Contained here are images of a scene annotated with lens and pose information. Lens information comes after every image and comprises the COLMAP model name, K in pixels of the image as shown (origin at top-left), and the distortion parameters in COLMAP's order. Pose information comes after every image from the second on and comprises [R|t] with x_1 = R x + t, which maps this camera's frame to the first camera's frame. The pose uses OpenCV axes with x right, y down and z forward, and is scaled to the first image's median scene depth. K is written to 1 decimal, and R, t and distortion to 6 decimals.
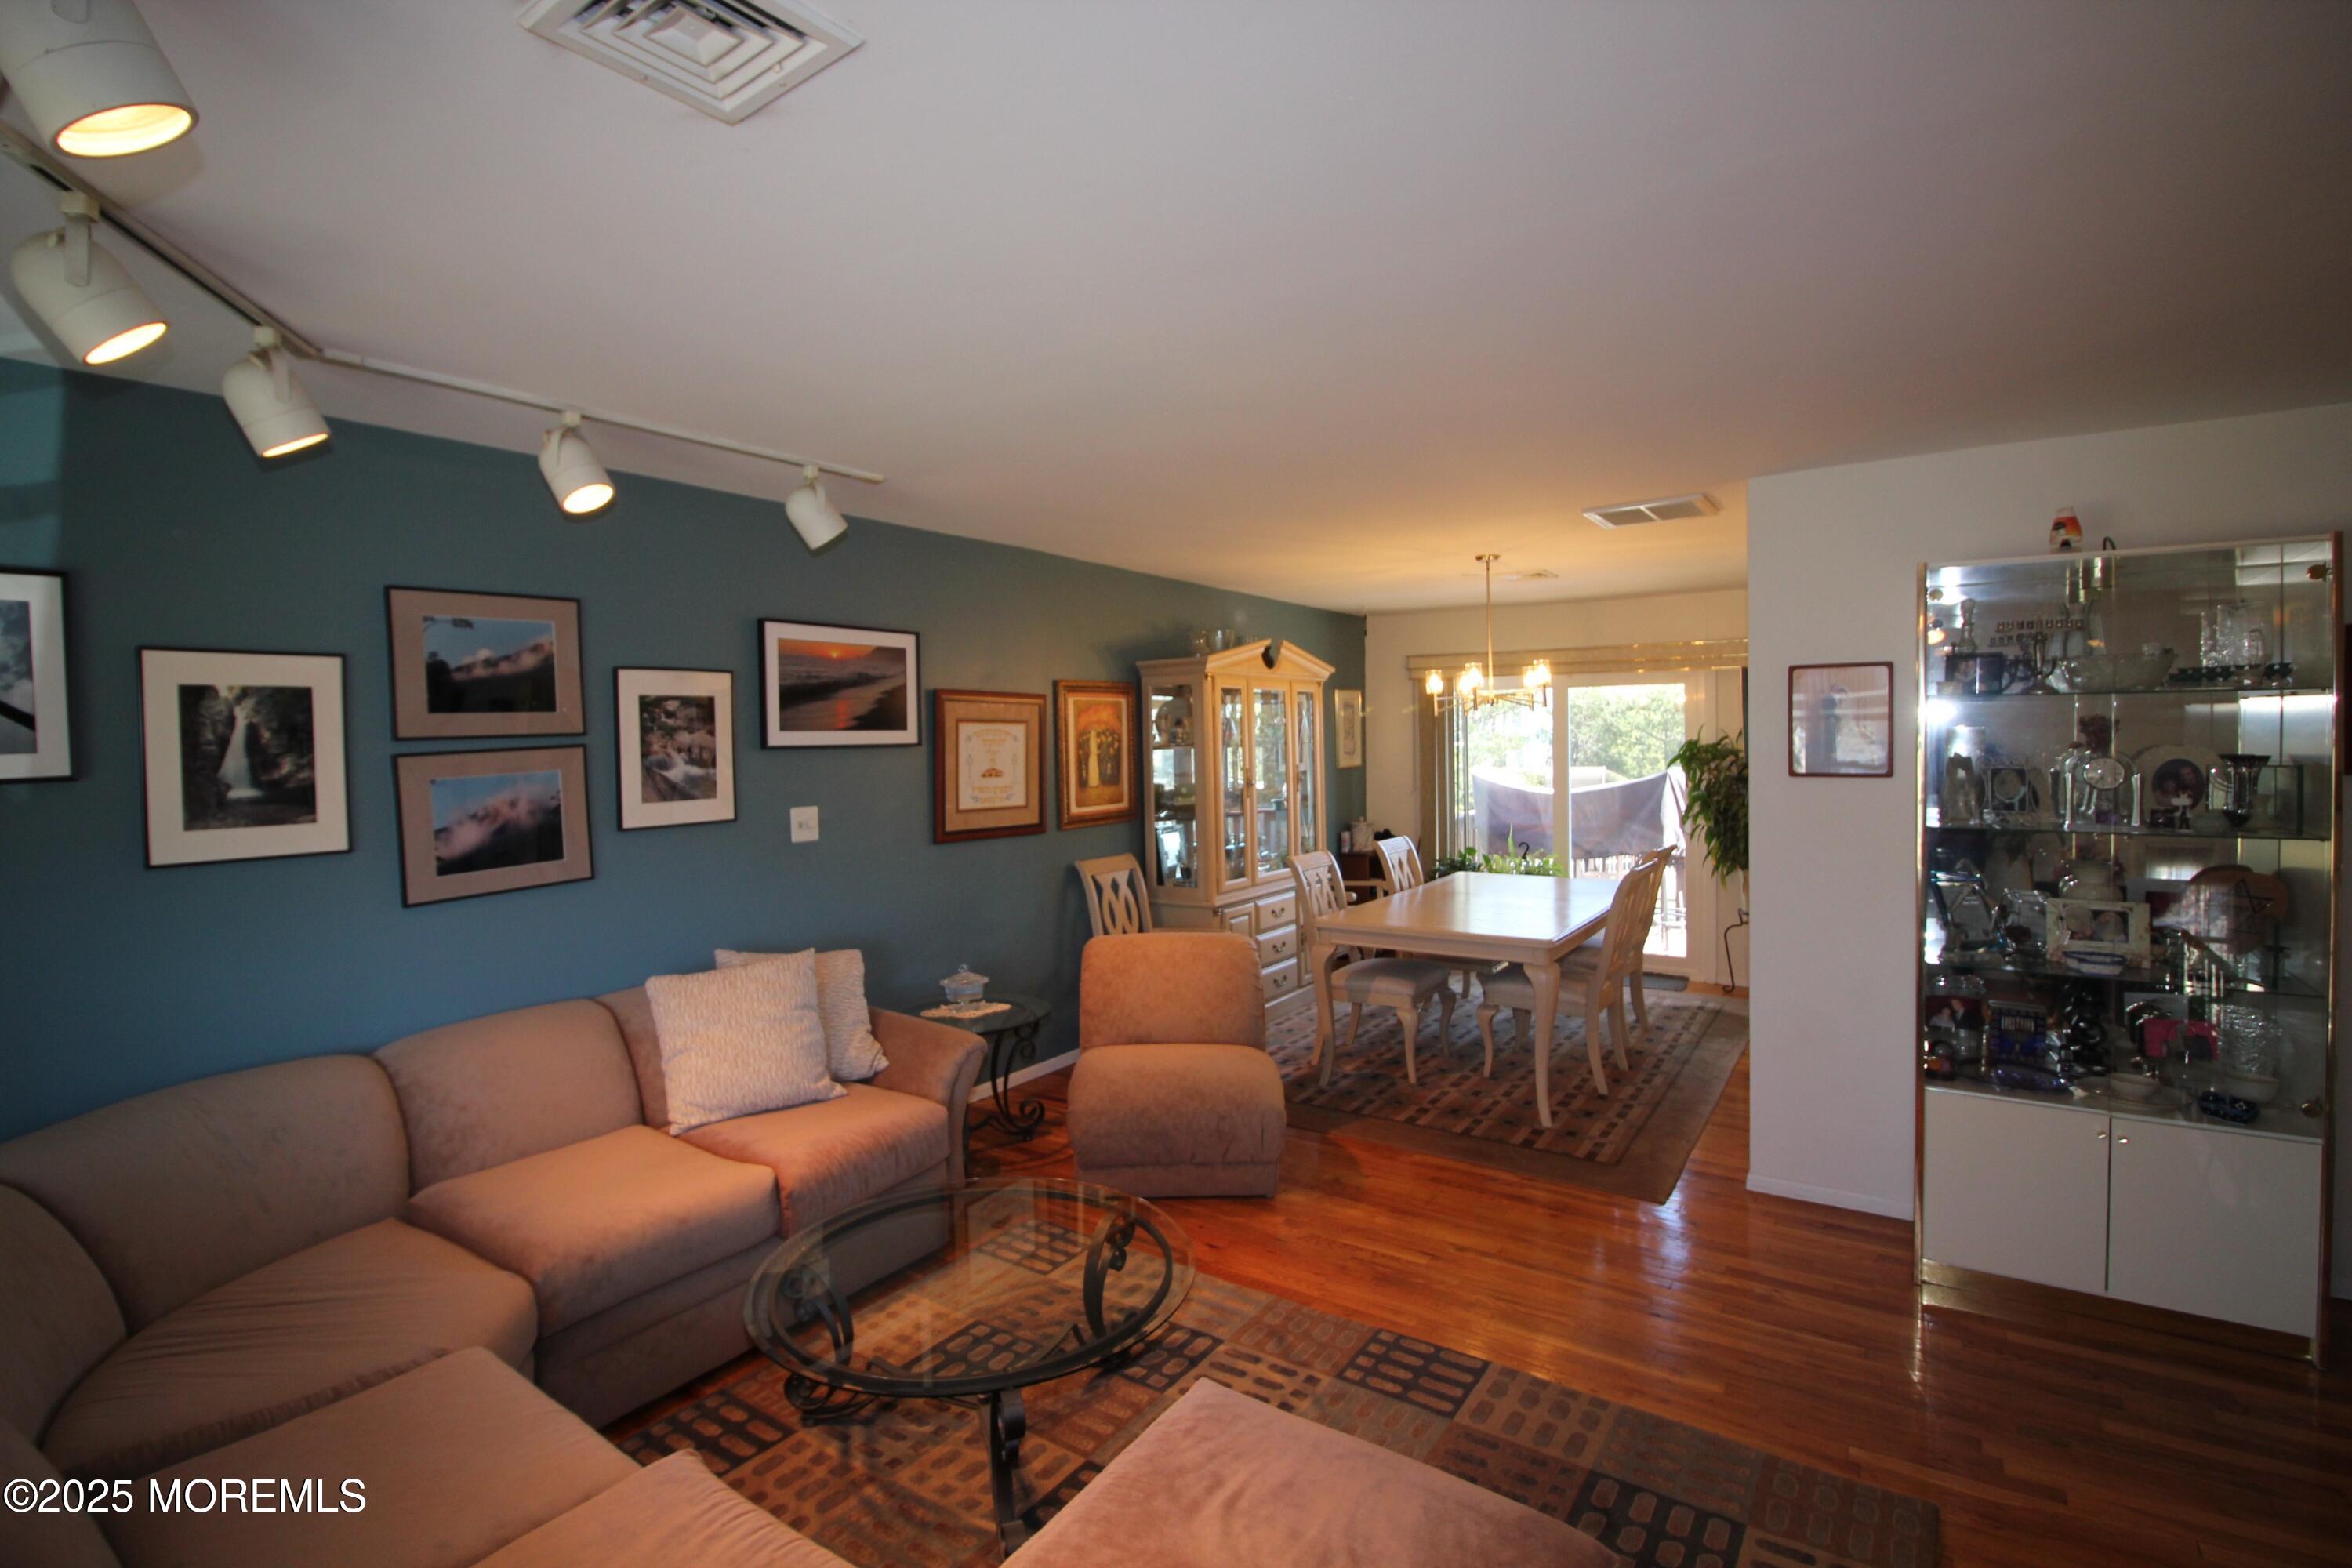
lens RADIAL K [[1102.2, 0, 1166.8], [0, 1102.2, 763.3], [0, 0, 1]] dist [-0.000705, -0.013534]
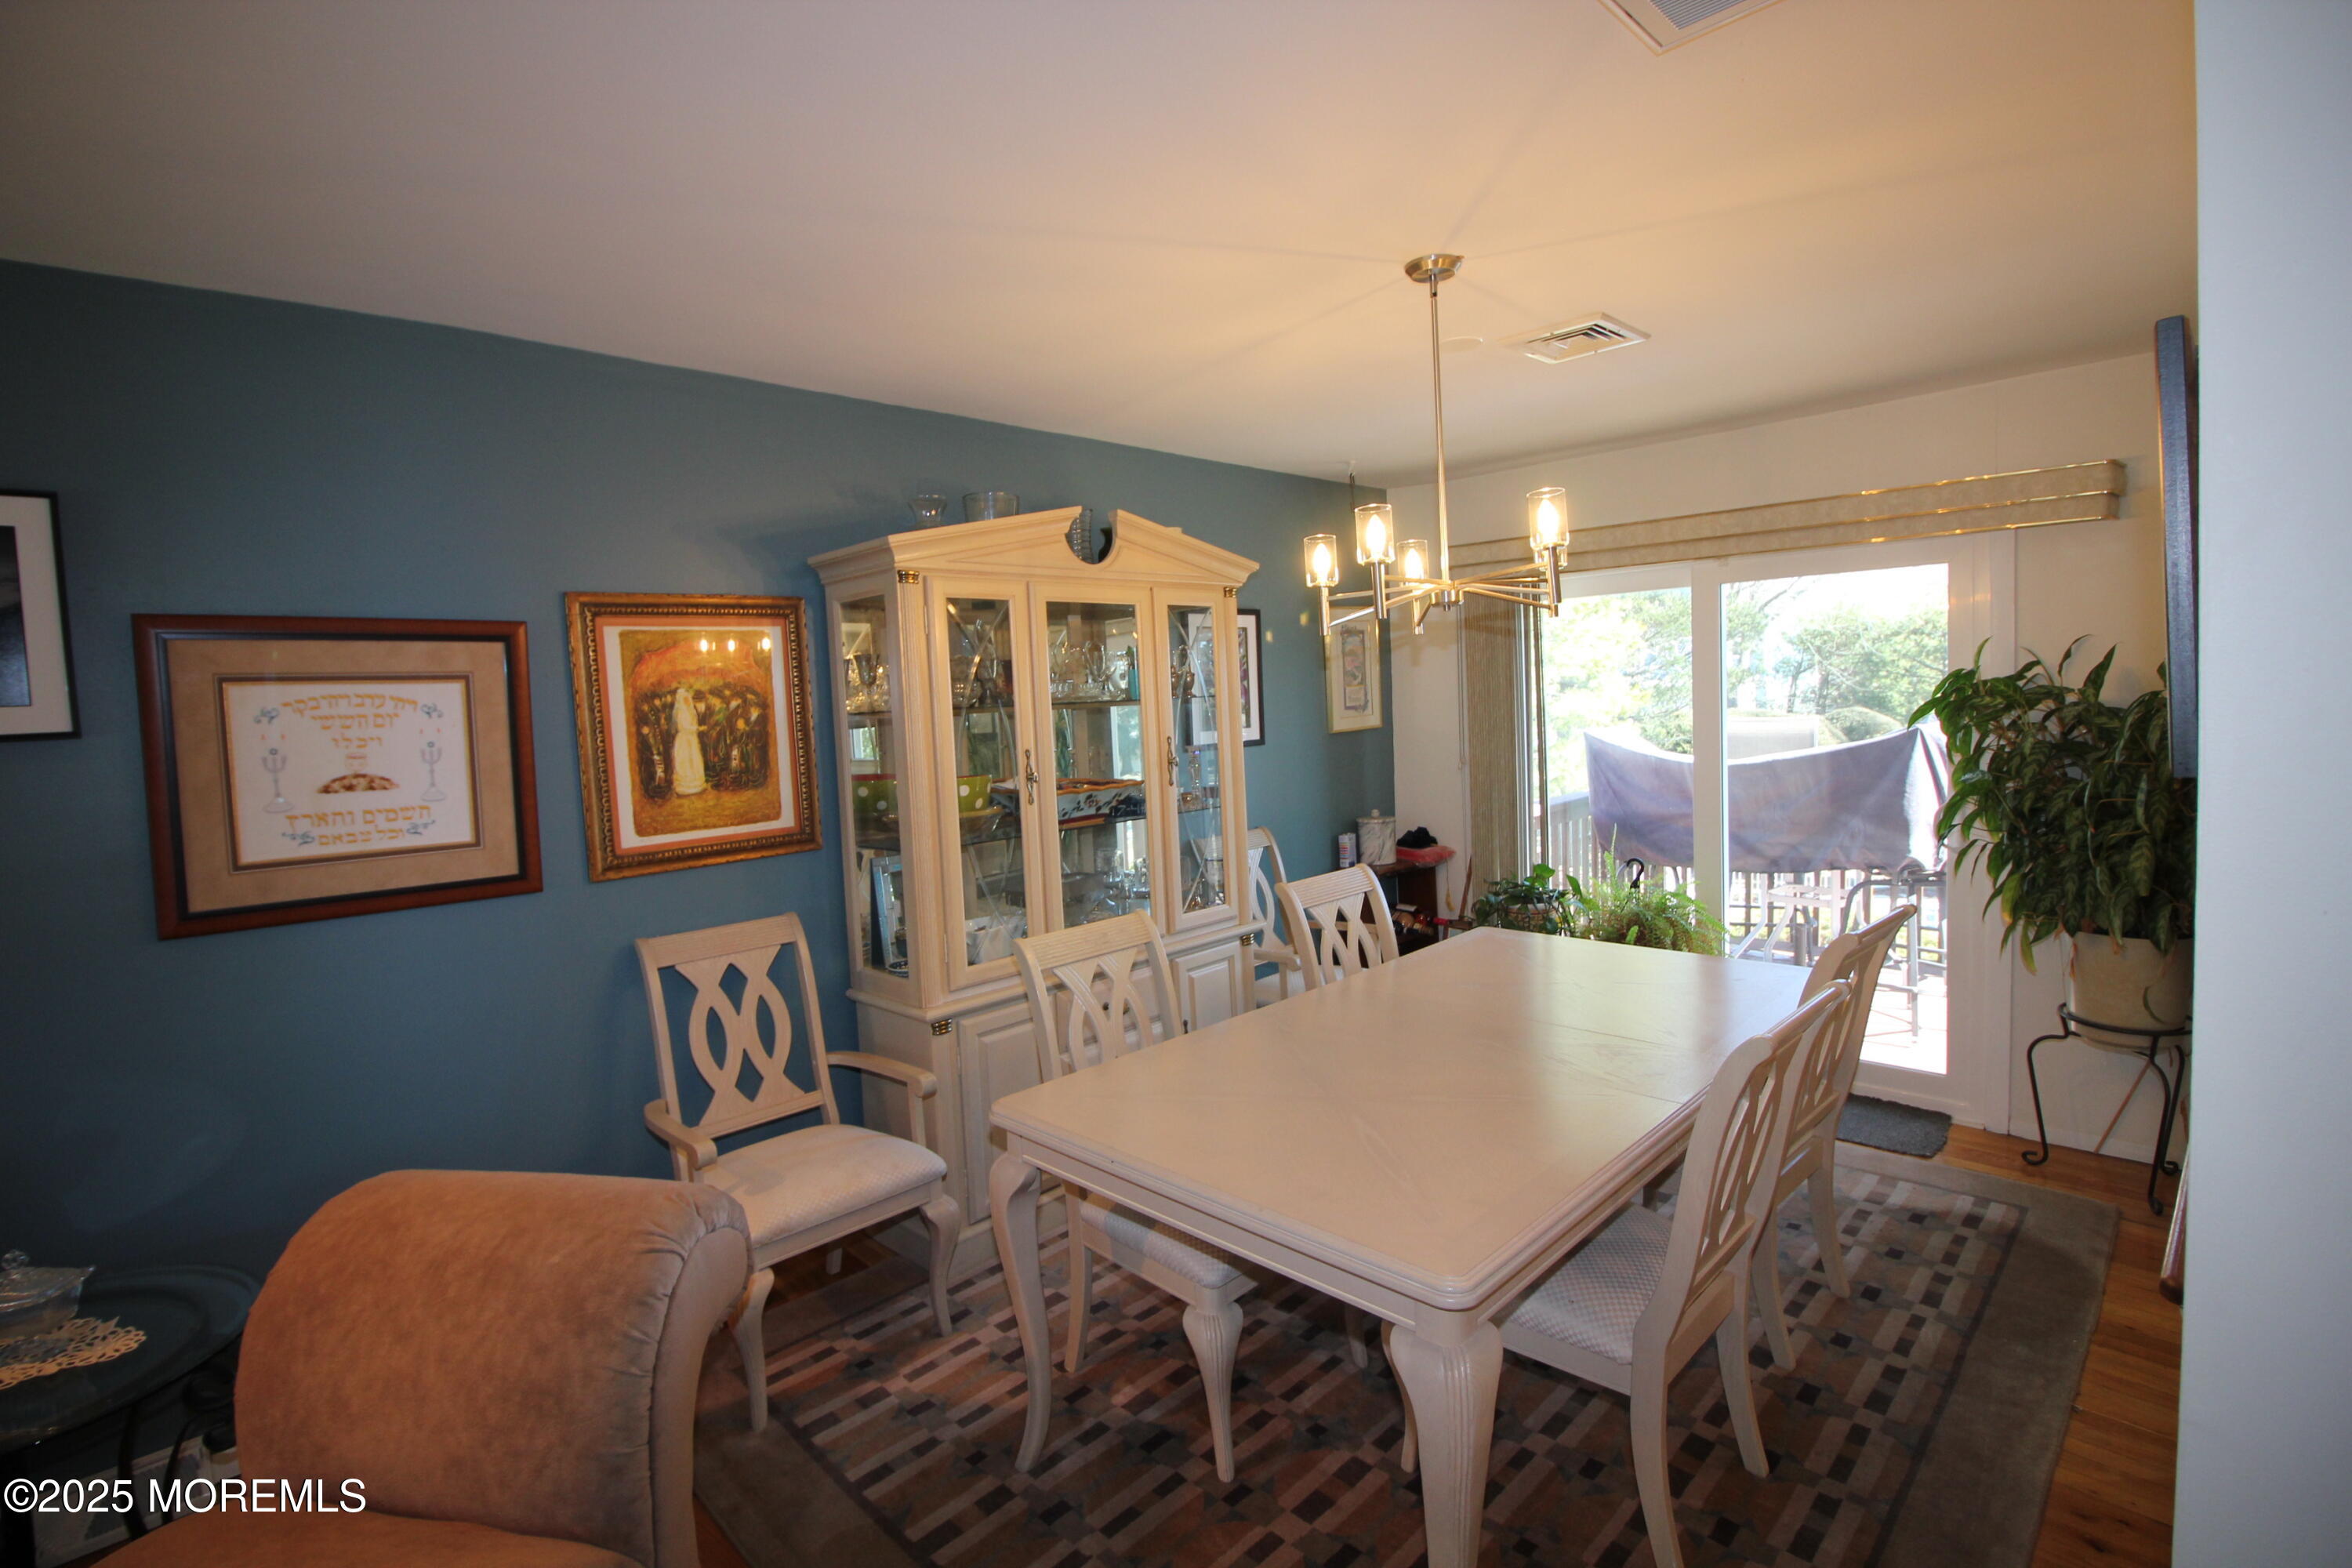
lens RADIAL K [[1102.2, 0, 1166.8], [0, 1102.2, 763.3], [0, 0, 1]] dist [-0.000705, -0.013534]
pose [[0.981170, -0.015179, -0.192549, 0.343086], [0.024128, 0.998730, 0.044219, -0.015206], [0.191634, -0.048032, 0.980291, 0.691110]]
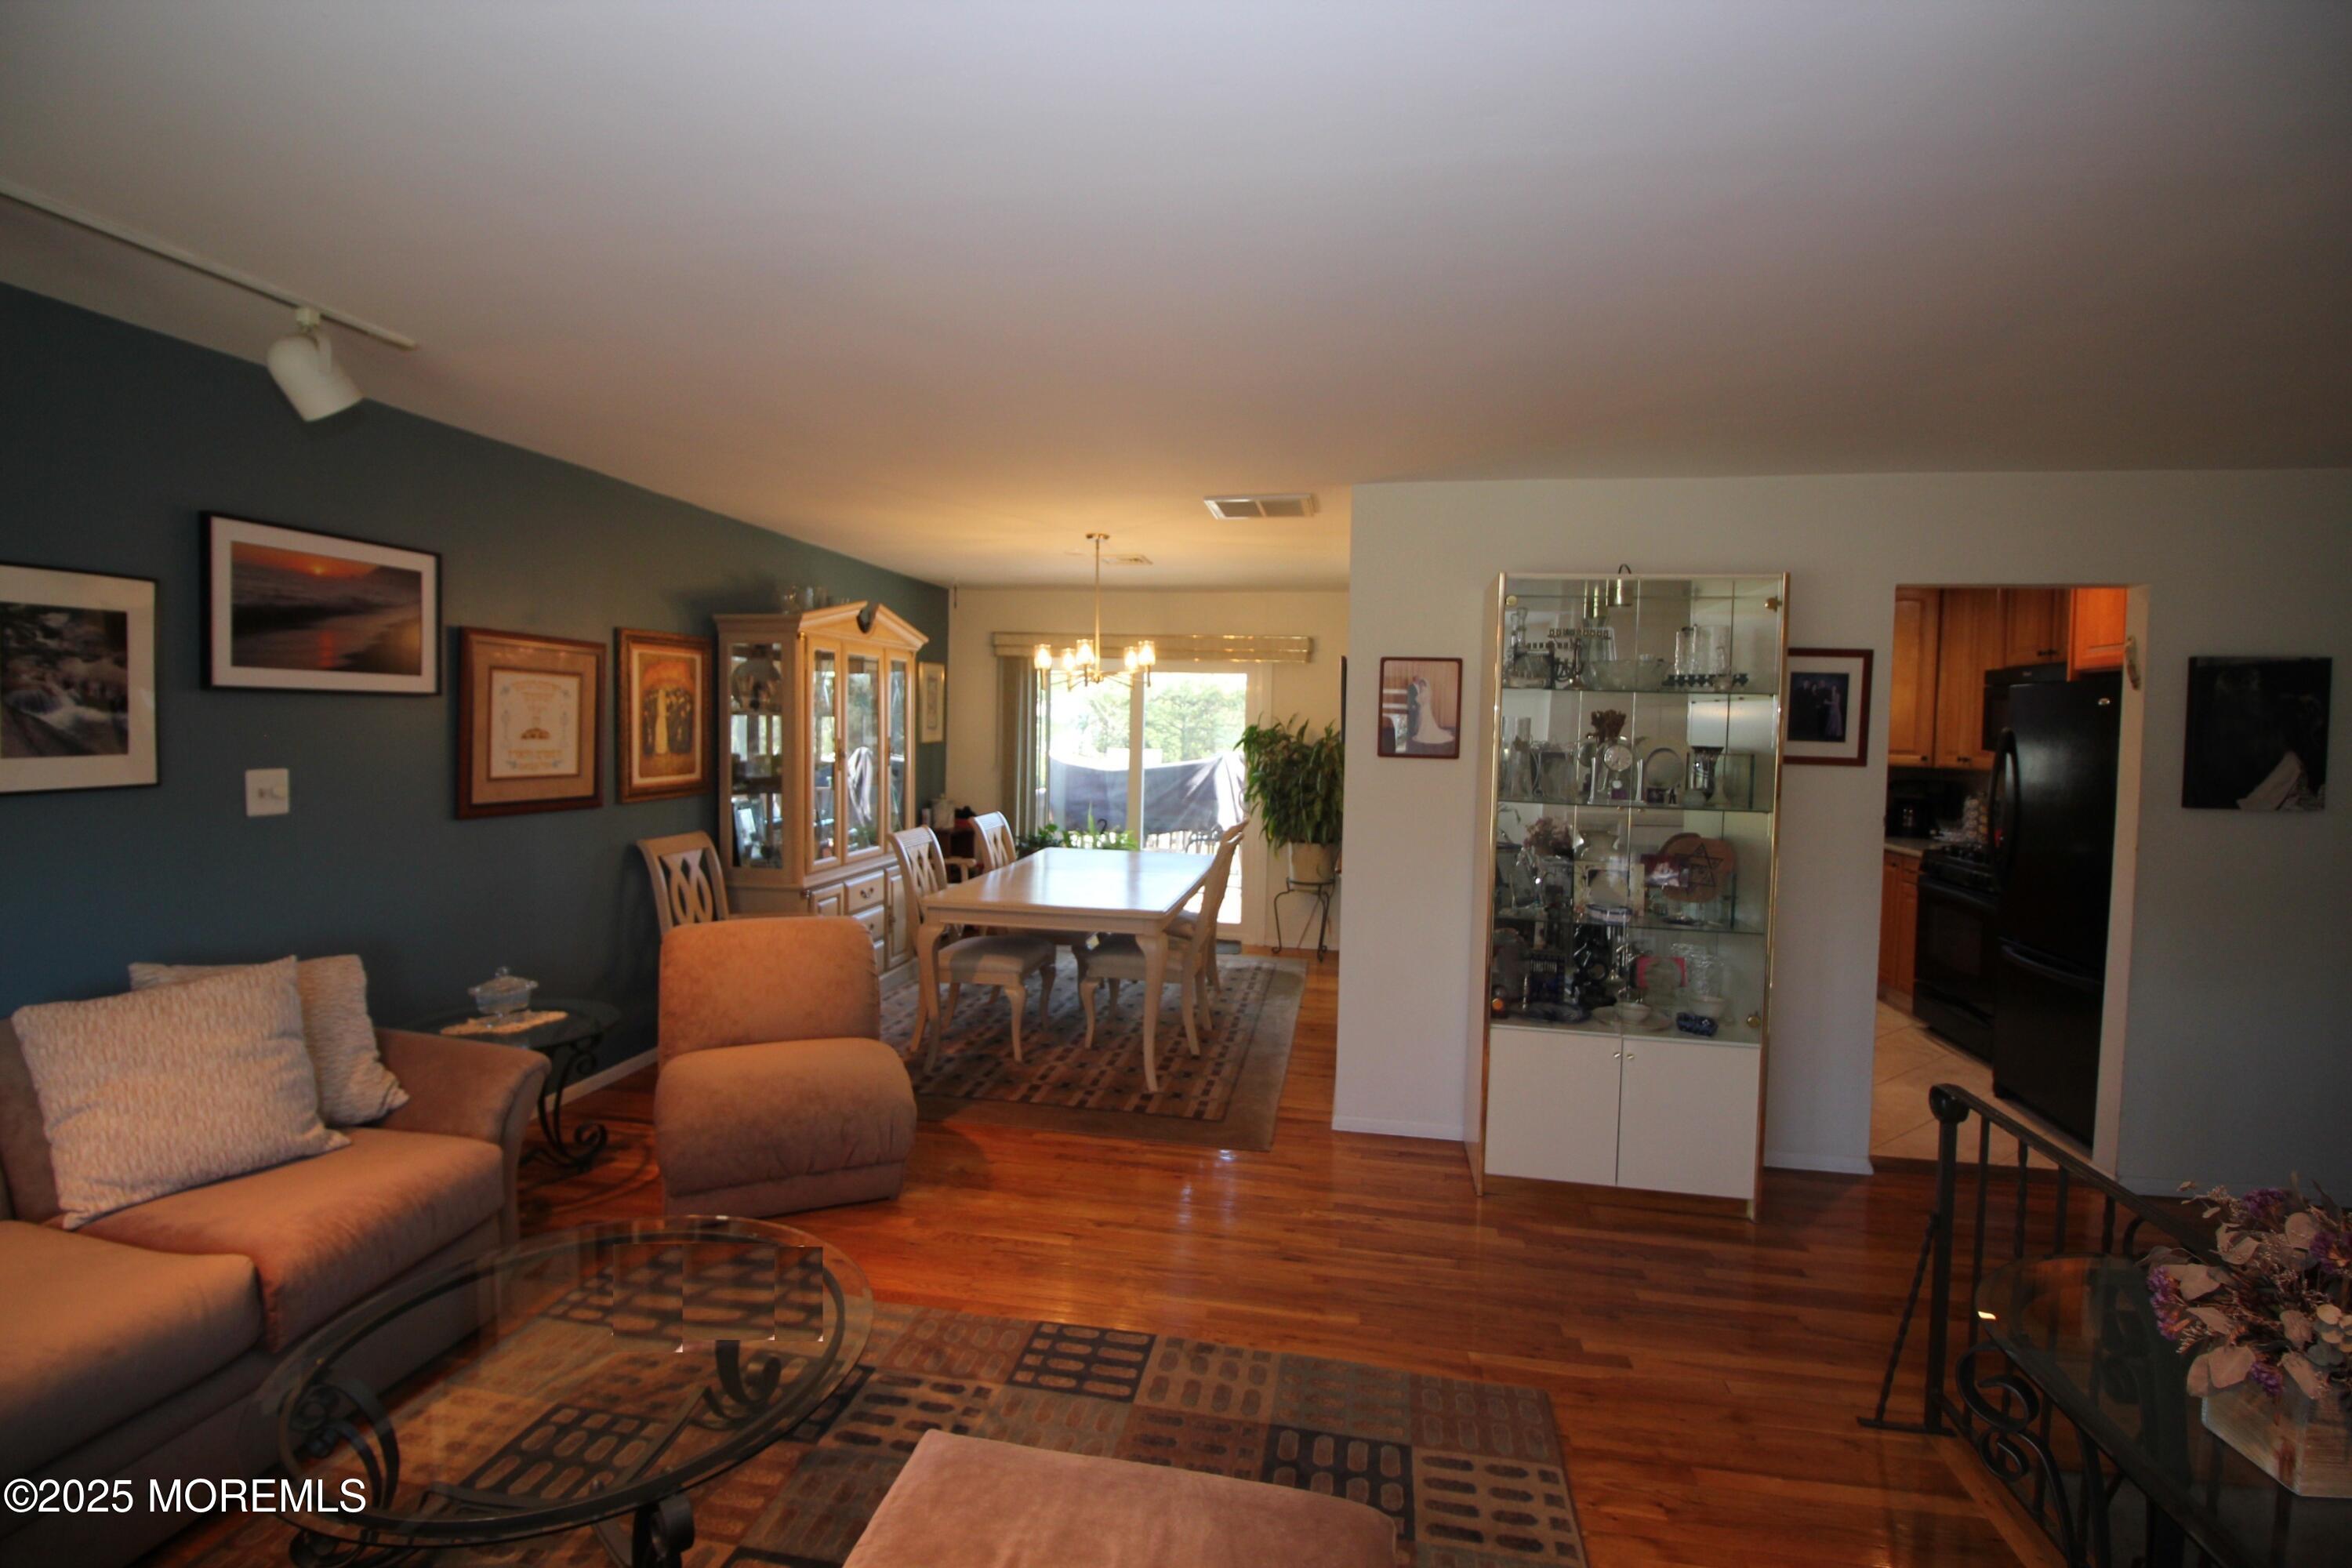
lens RADIAL K [[1087.5, 0, 1173.2], [0, 1087.5, 764.9], [0, 0, 1]] dist [-0.001116, -0.013463]
pose [[0.910511, 0.019096, 0.413044, -0.068822], [-0.026679, 0.999565, 0.012598, 0.010565], [-0.412623, -0.022490, 0.910624, 0.071717]]
